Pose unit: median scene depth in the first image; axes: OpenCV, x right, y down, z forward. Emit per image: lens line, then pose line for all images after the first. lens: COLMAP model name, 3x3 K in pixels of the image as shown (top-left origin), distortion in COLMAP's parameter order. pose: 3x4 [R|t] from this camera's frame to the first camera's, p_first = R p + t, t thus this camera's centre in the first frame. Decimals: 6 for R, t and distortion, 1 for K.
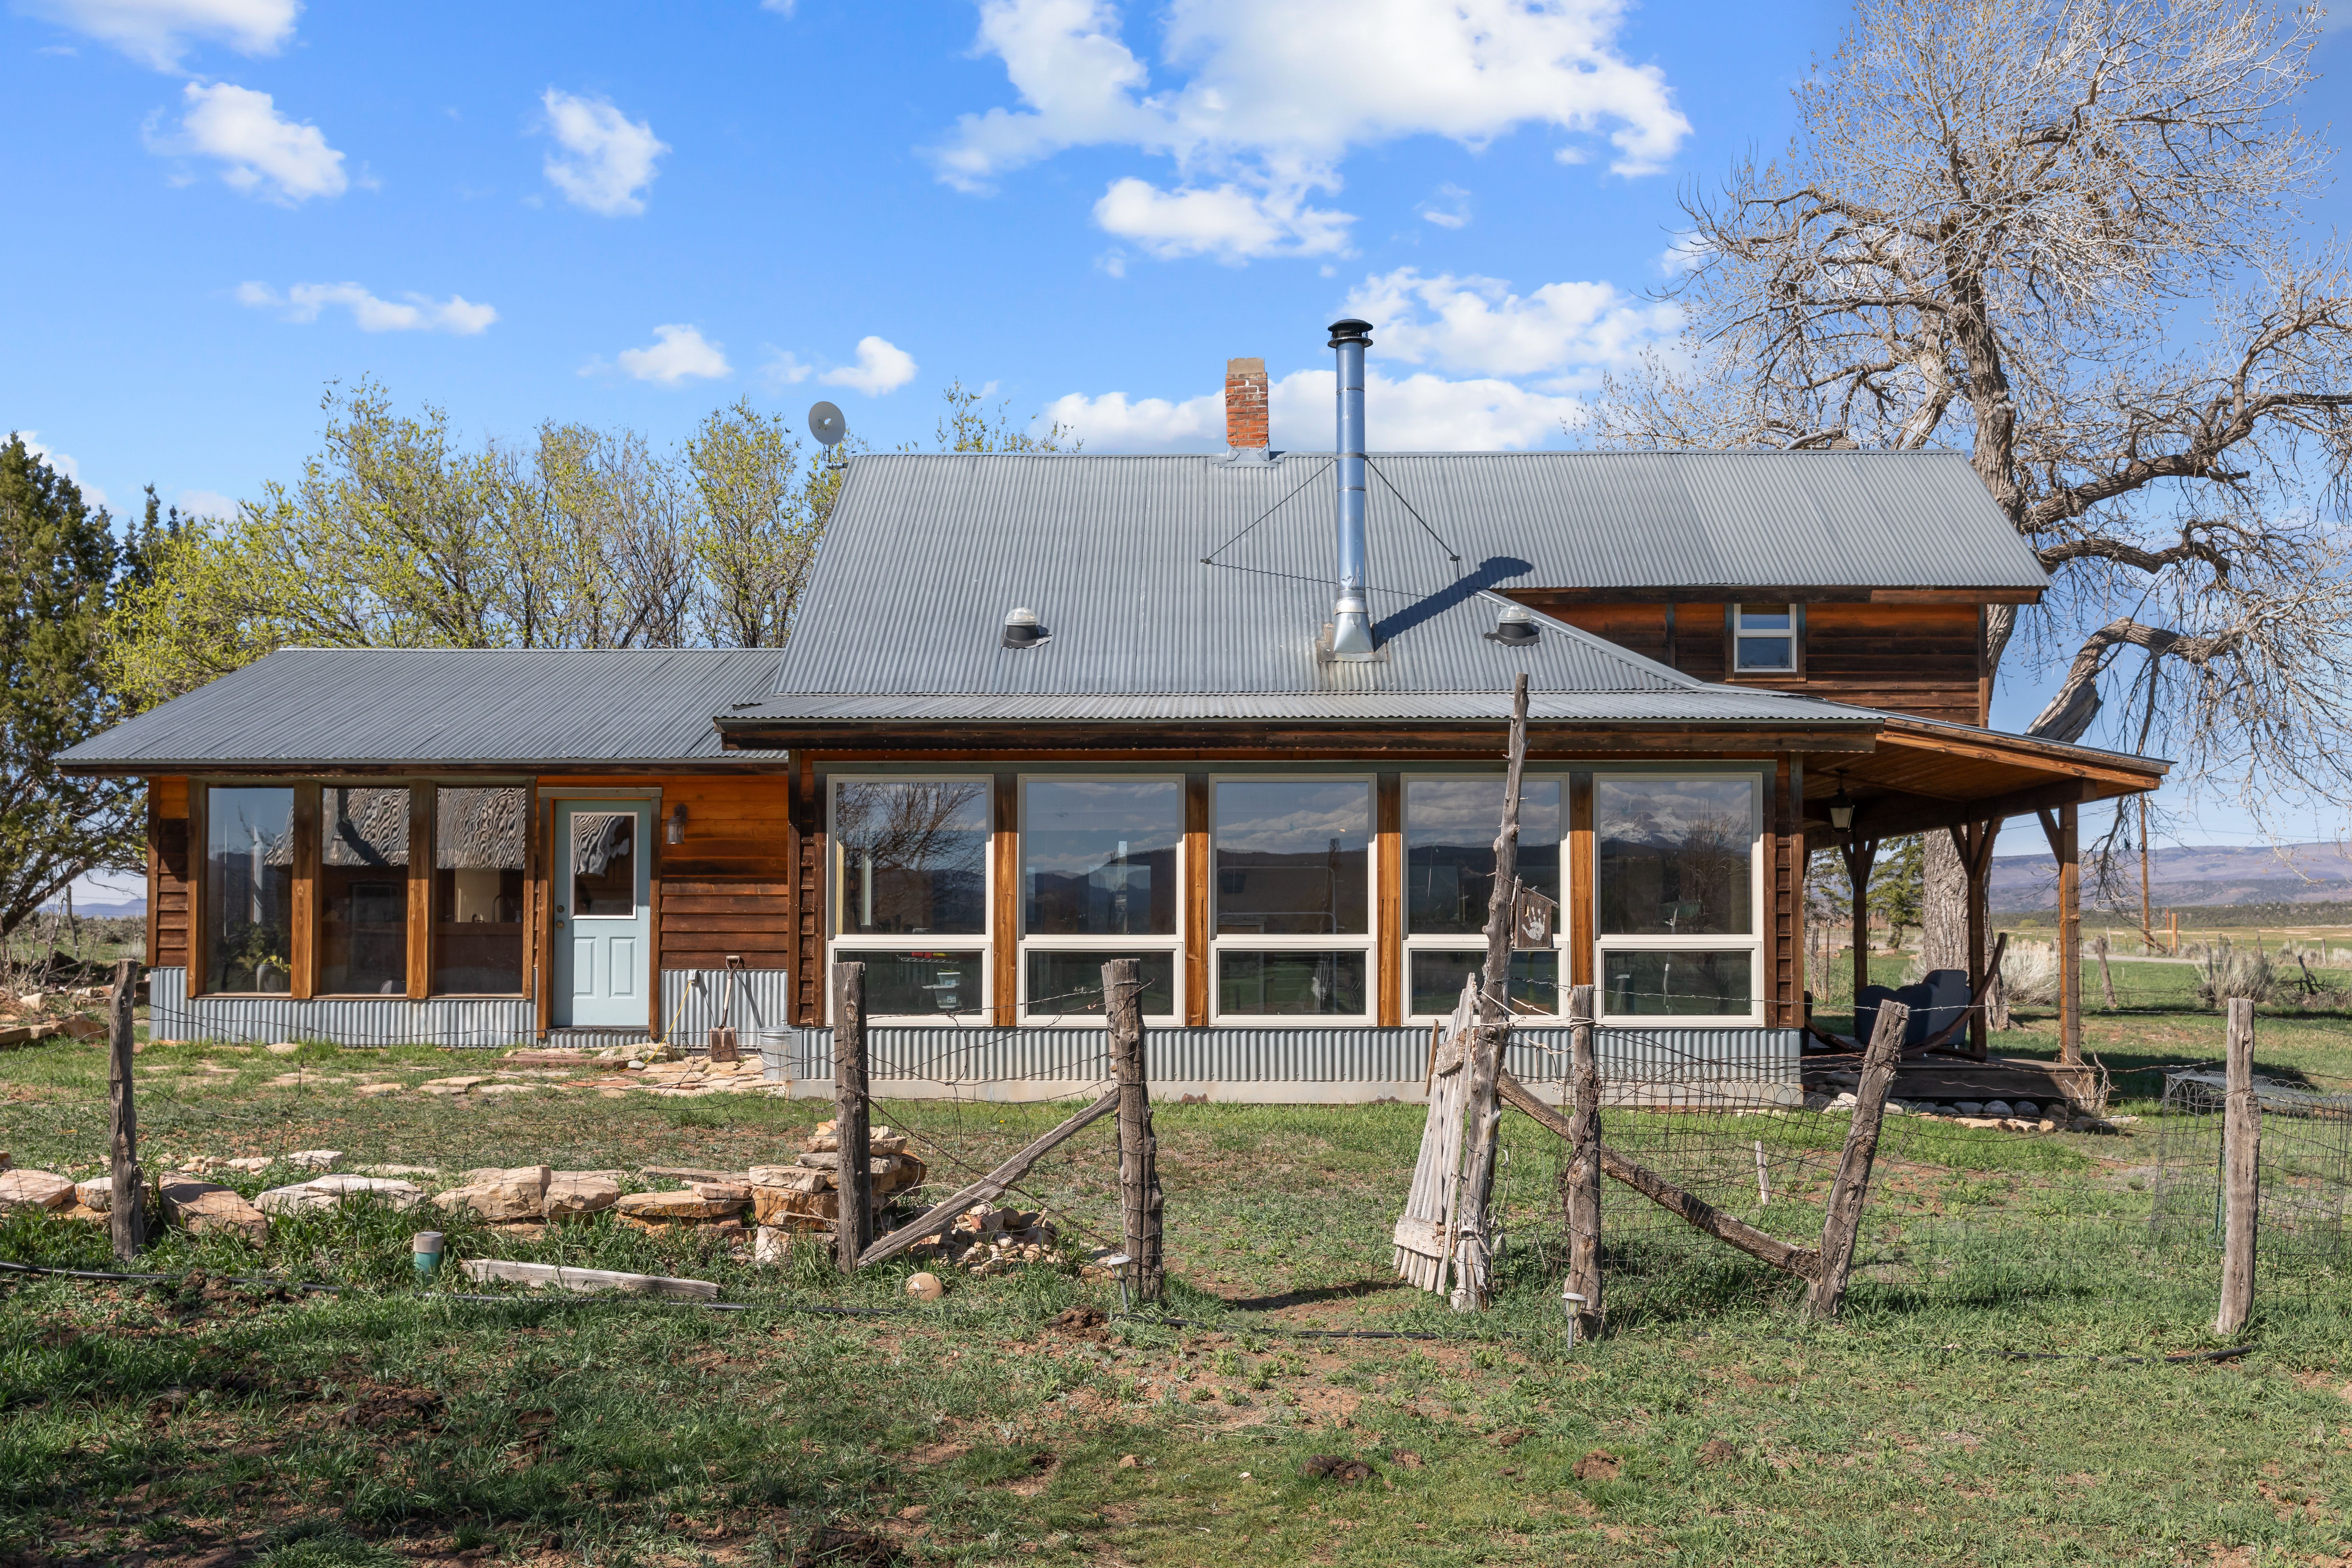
lens RADIAL K [[2139.8, 0, 1176.3], [0, 2139.8, 701.7], [0, 0, 1]] dist [0.006342, -0.000889]
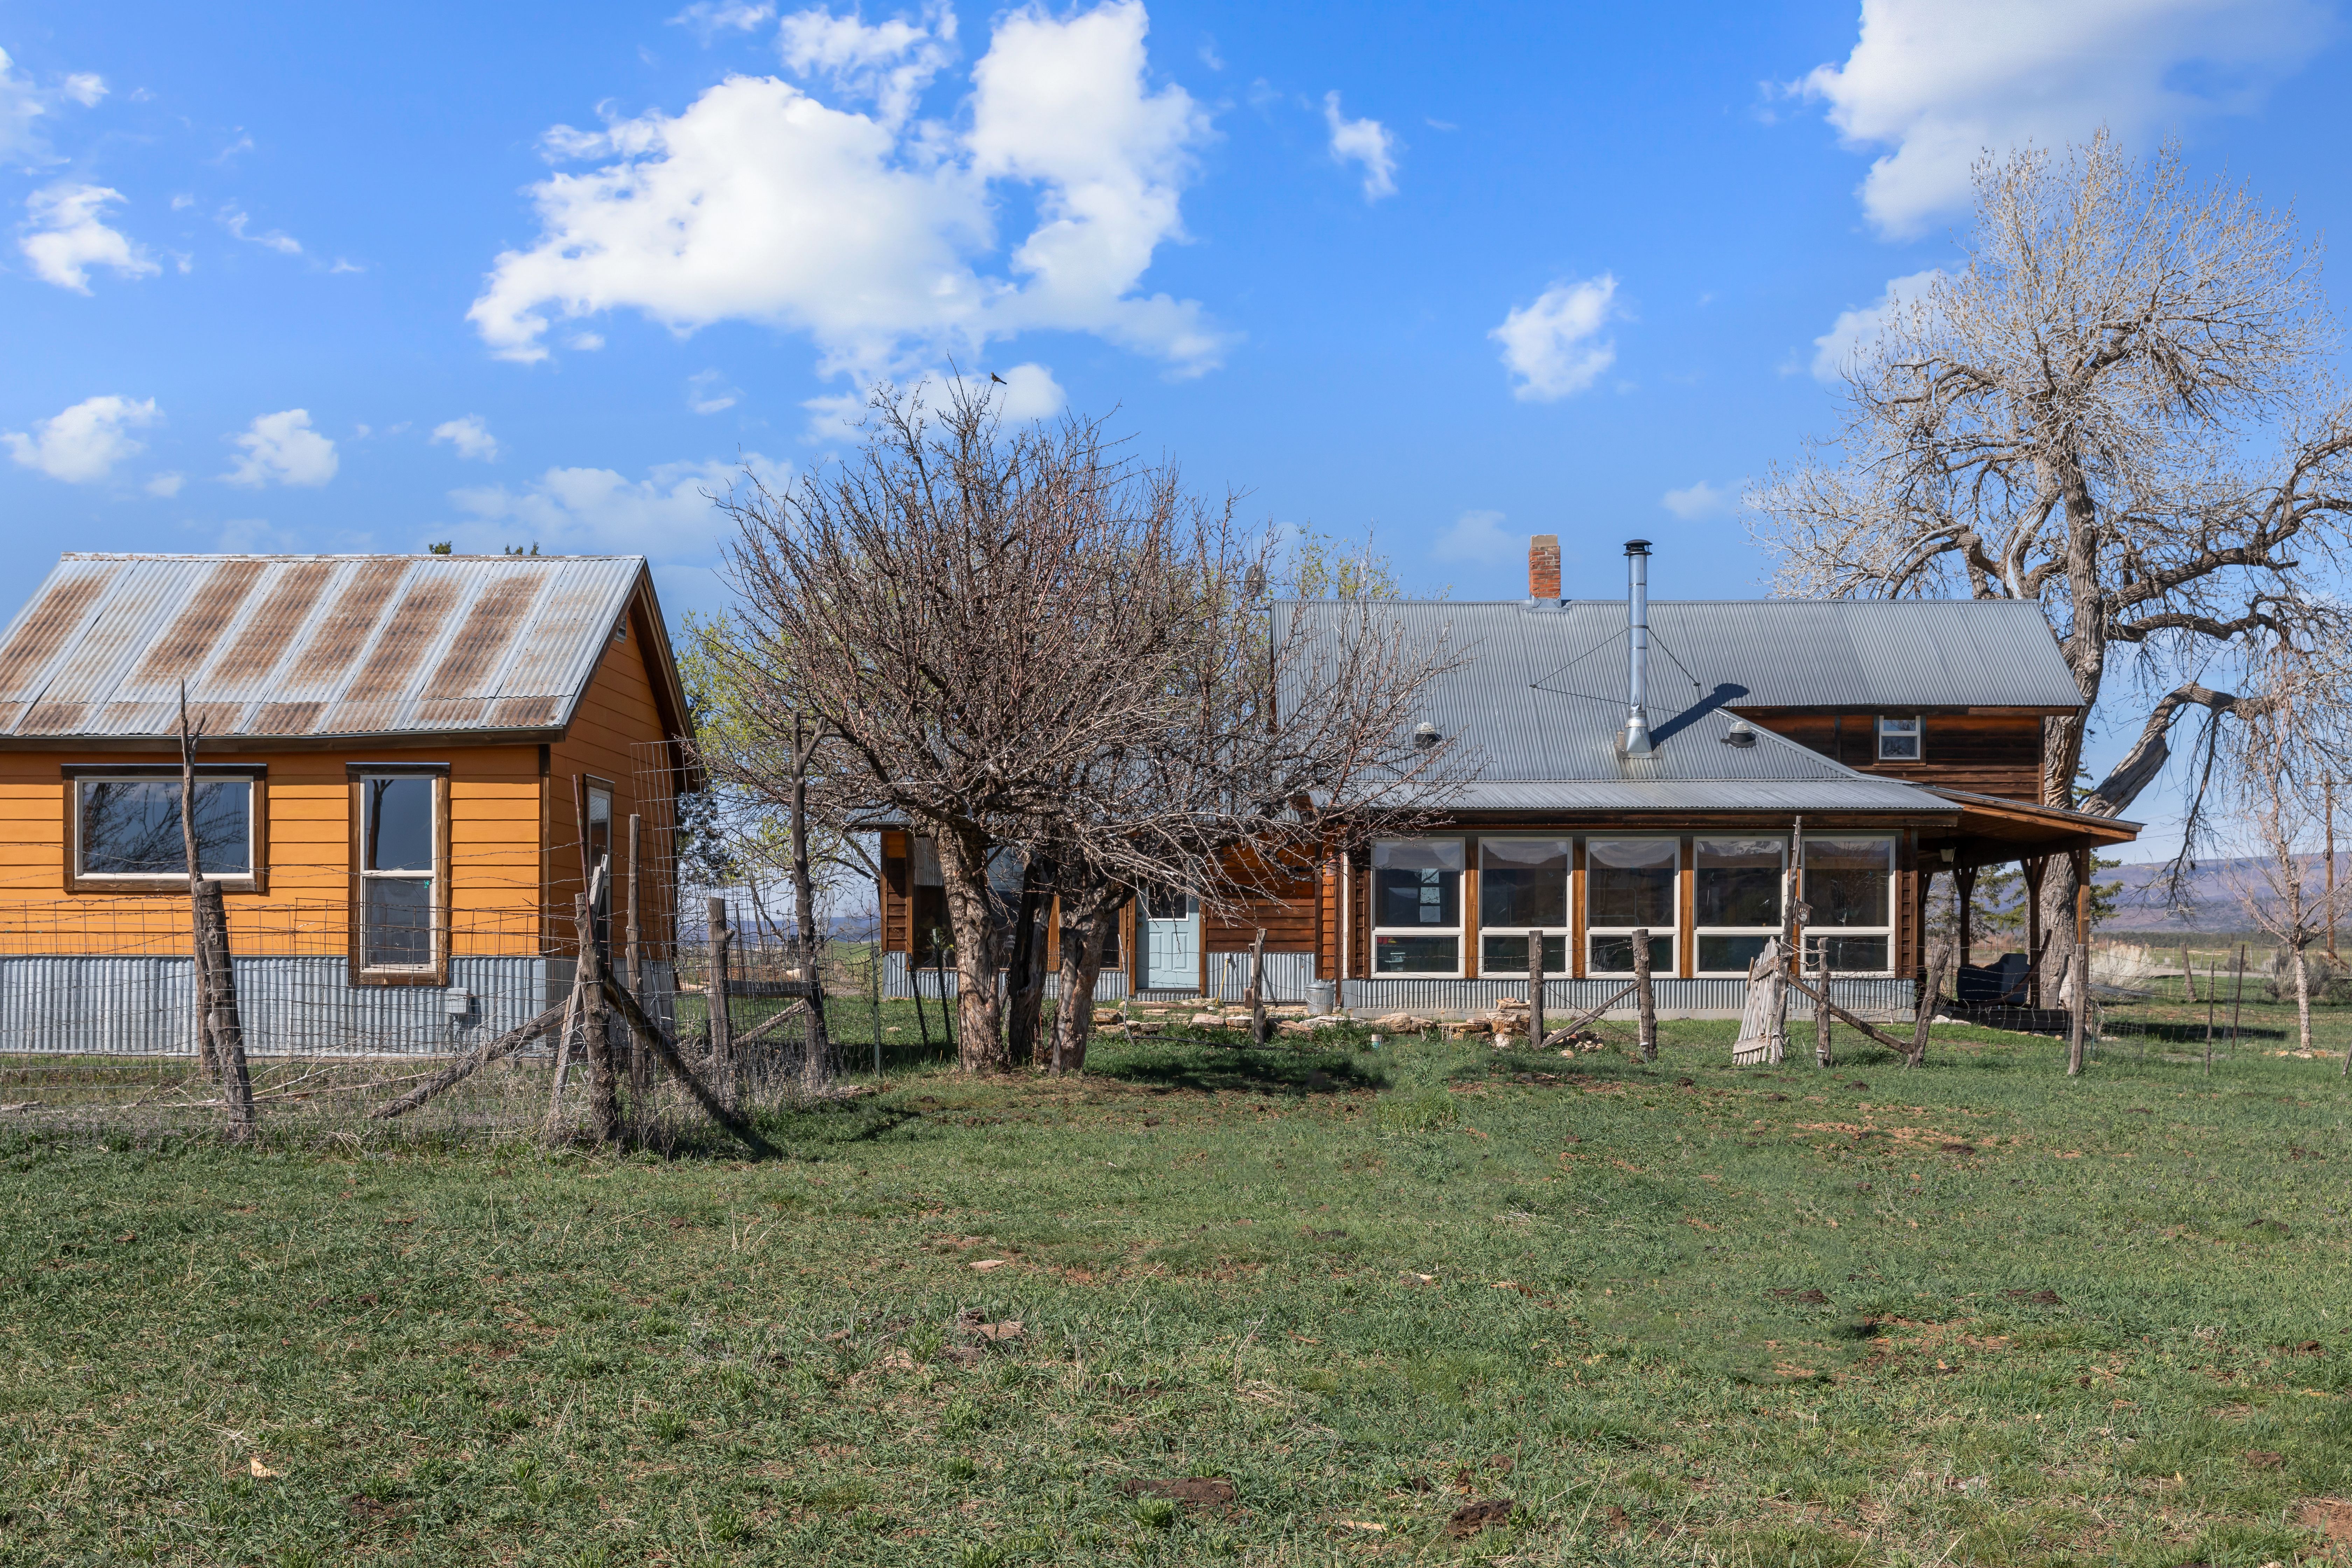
lens RADIAL K [[2902.9, 0, 1176.0], [0, 2902.9, 784.0], [0, 0, 1]] dist [0.011046, 0.034041]
pose [[0.999793, -0.000079, 0.020347, -0.300991], [-0.000874, 0.998903, 0.046827, -0.099076], [-0.020328, -0.046835, 0.998696, -1.127361]]
